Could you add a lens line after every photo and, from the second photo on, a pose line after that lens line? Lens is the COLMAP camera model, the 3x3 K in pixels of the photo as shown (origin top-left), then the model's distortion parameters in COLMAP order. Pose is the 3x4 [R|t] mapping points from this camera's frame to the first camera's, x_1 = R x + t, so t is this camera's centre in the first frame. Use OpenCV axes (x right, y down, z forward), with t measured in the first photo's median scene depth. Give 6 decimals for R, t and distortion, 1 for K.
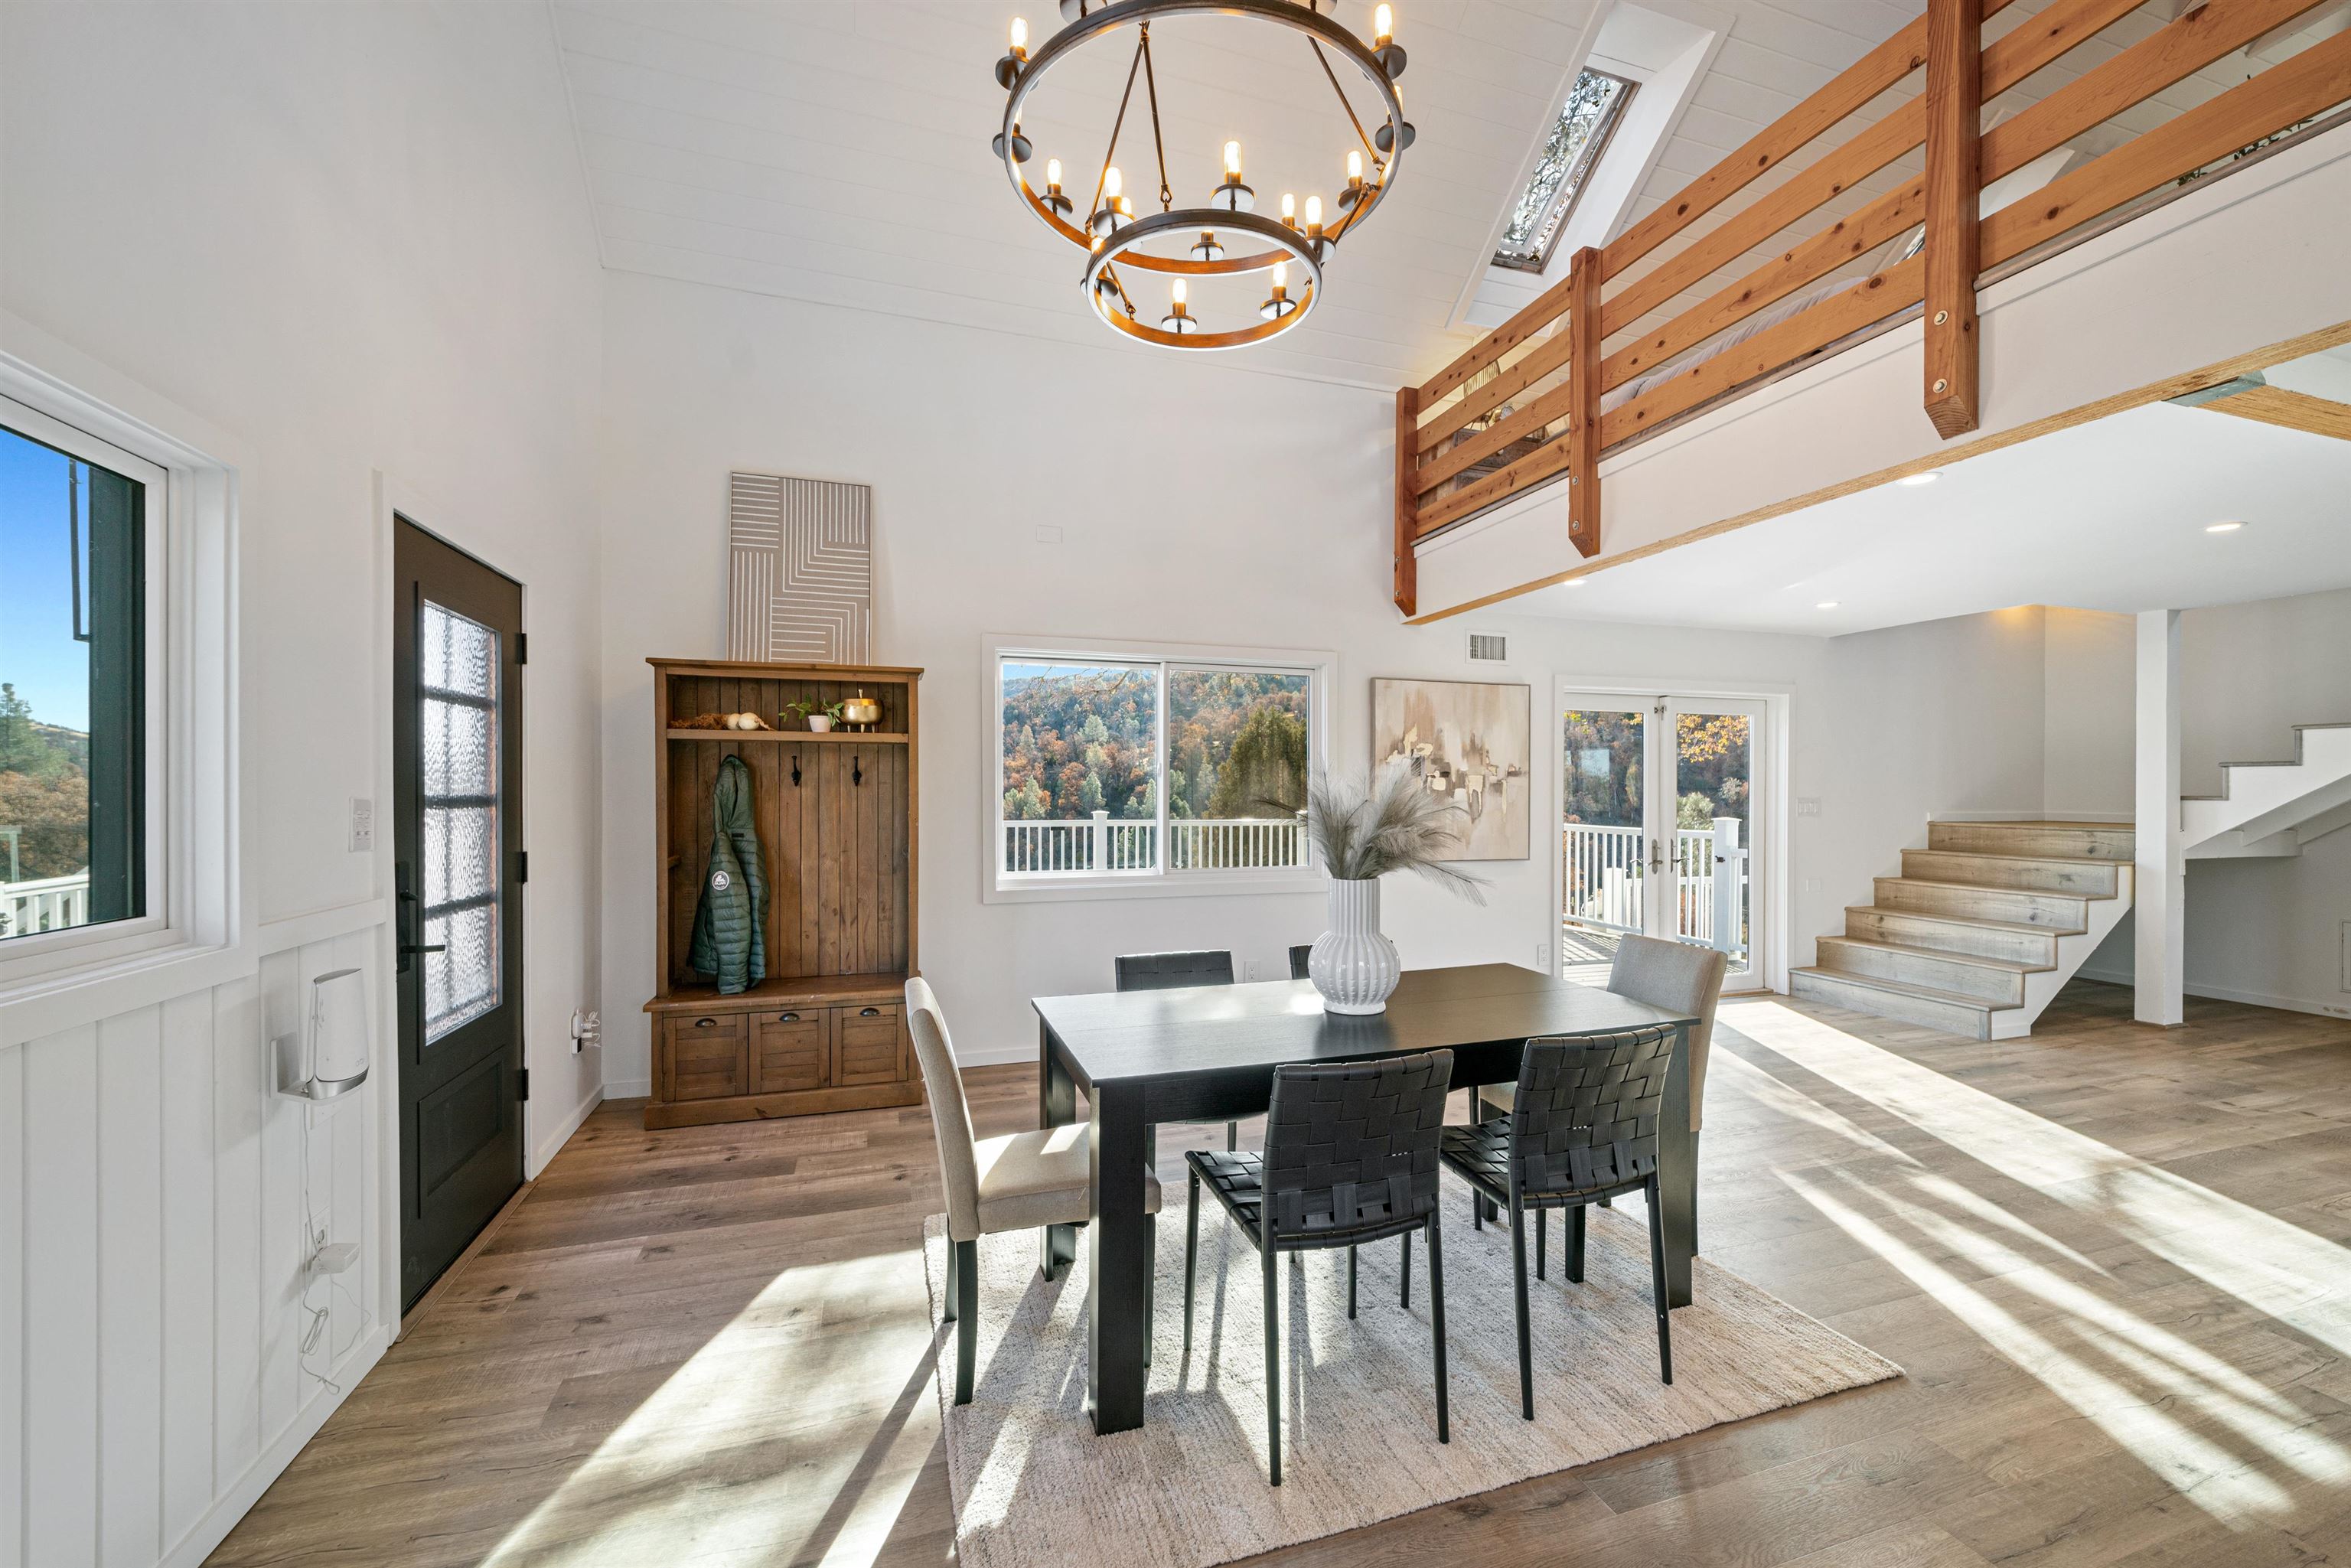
lens RADIAL K [[944.3, 0, 1196.3], [0, 944.3, 788.0], [0, 0, 1]] dist [-0.001150, 0.000068]
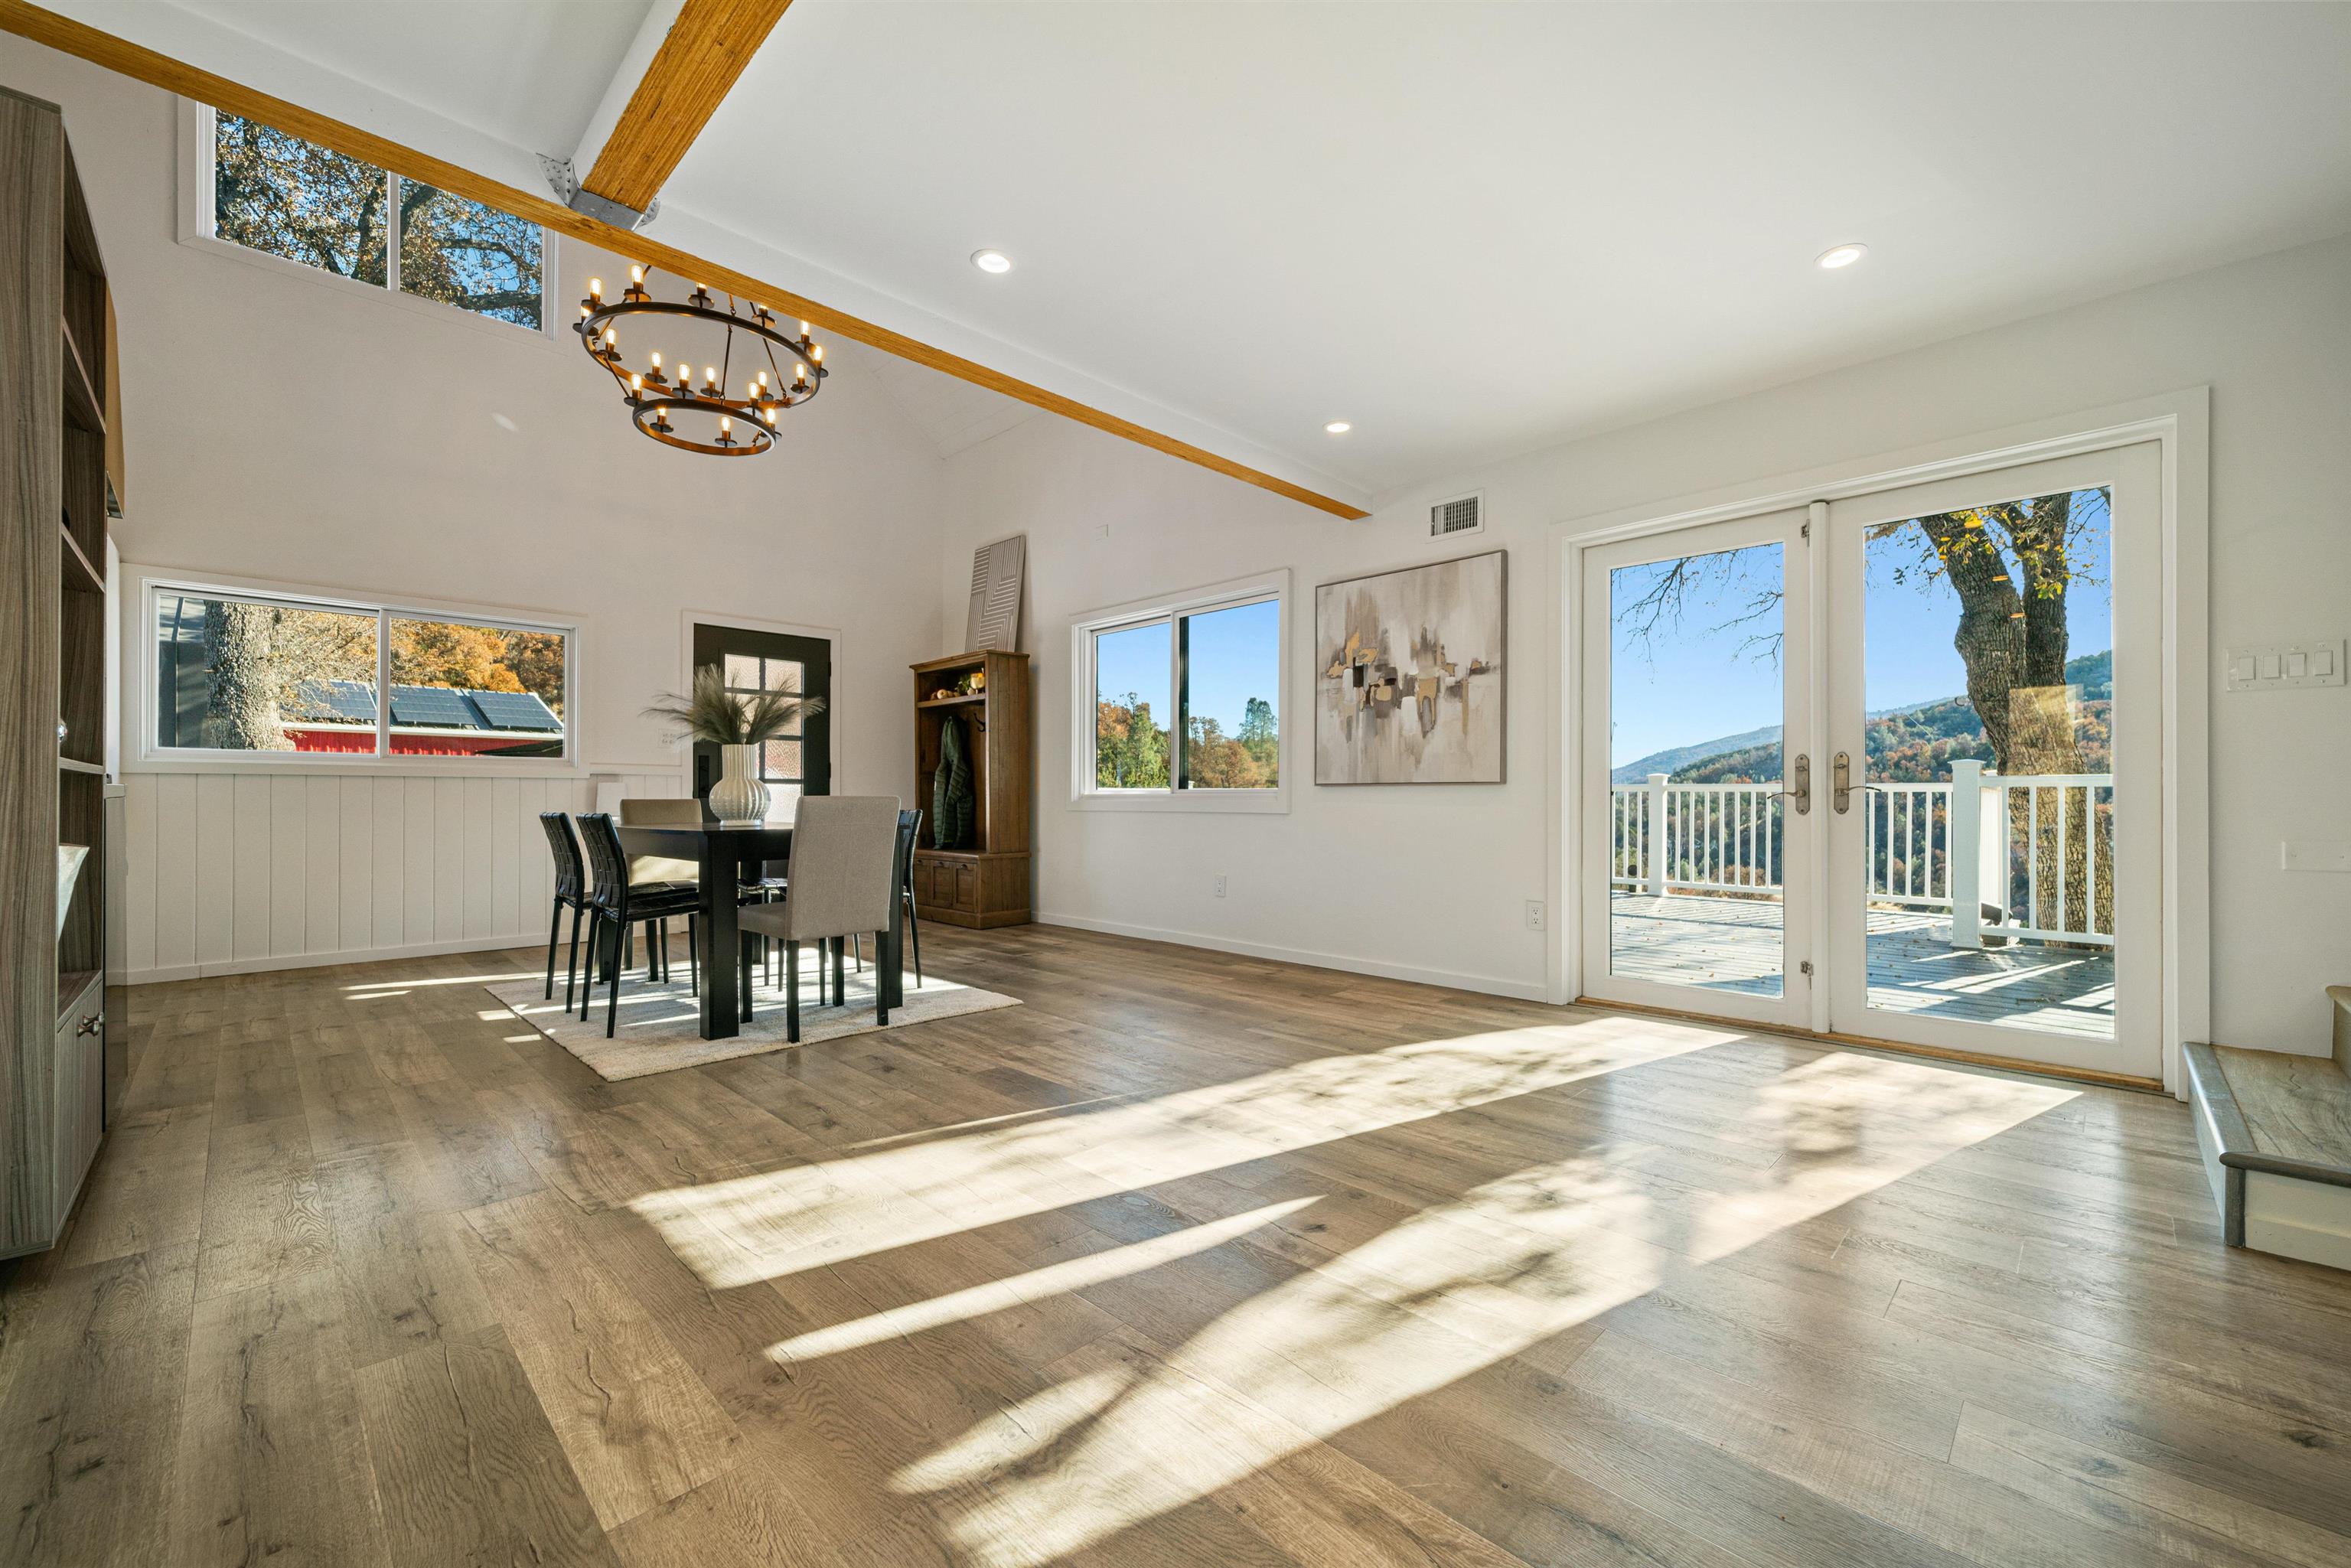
lens RADIAL K [[927.0, 0, 1204.6], [0, 927.0, 792.8], [0, 0, 1]] dist [-0.010948, -0.000281]
pose [[0.450409, -0.004609, -0.892810, 0.932626], [0.001001, 0.999989, -0.004658, 0.089325], [0.892822, 0.001204, 0.450409, 0.476624]]
